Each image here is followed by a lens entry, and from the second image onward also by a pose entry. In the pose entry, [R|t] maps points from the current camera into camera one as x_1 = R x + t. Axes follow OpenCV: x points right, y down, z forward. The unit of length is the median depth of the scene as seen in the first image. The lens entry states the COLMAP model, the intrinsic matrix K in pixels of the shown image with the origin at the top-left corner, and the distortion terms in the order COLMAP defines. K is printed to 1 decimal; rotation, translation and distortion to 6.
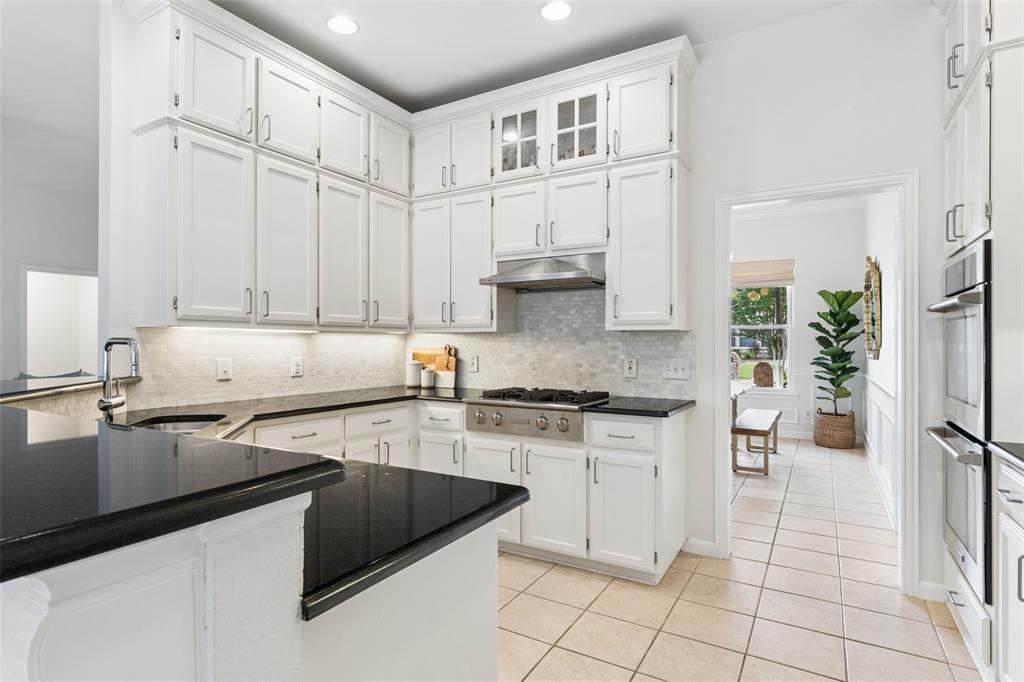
lens RADIAL K [[517.1, 0, 503.7], [0, 517.1, 343.3], [0, 0, 1]] dist [-0.019545, 0.000342]
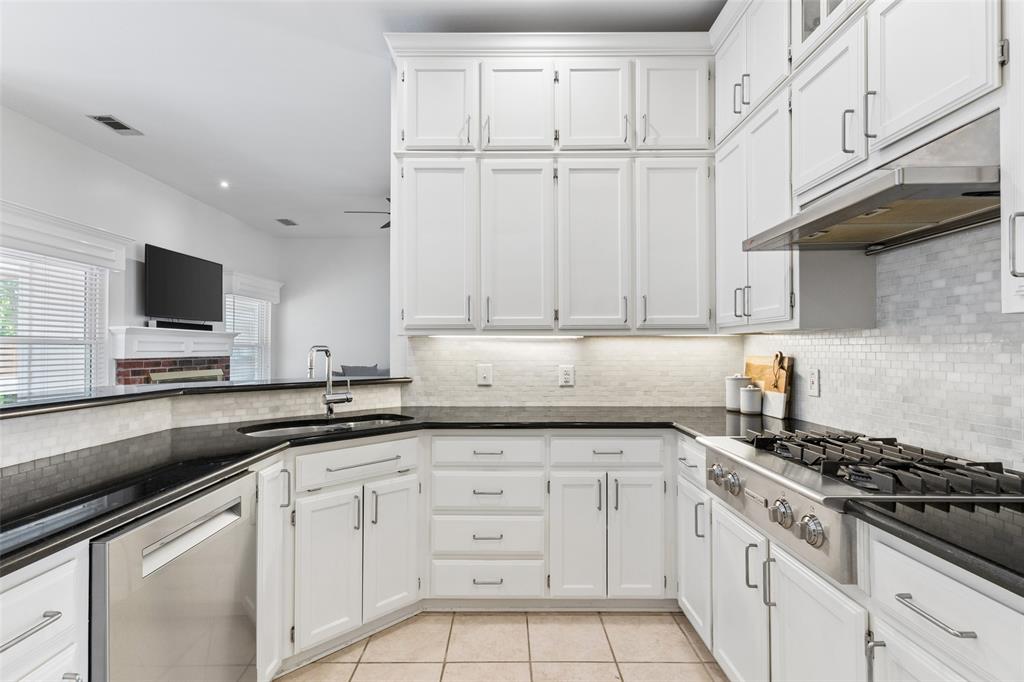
lens RADIAL K [[484.9, 0, 512.0], [0, 484.9, 341.0], [0, 0, 1]] dist [0.000392, -0.000063]
pose [[0.524525, -0.018049, -0.851204, 0.273120], [0.002415, 0.999803, -0.019712, 0.000853], [0.851392, 0.008283, 0.524465, 0.448119]]
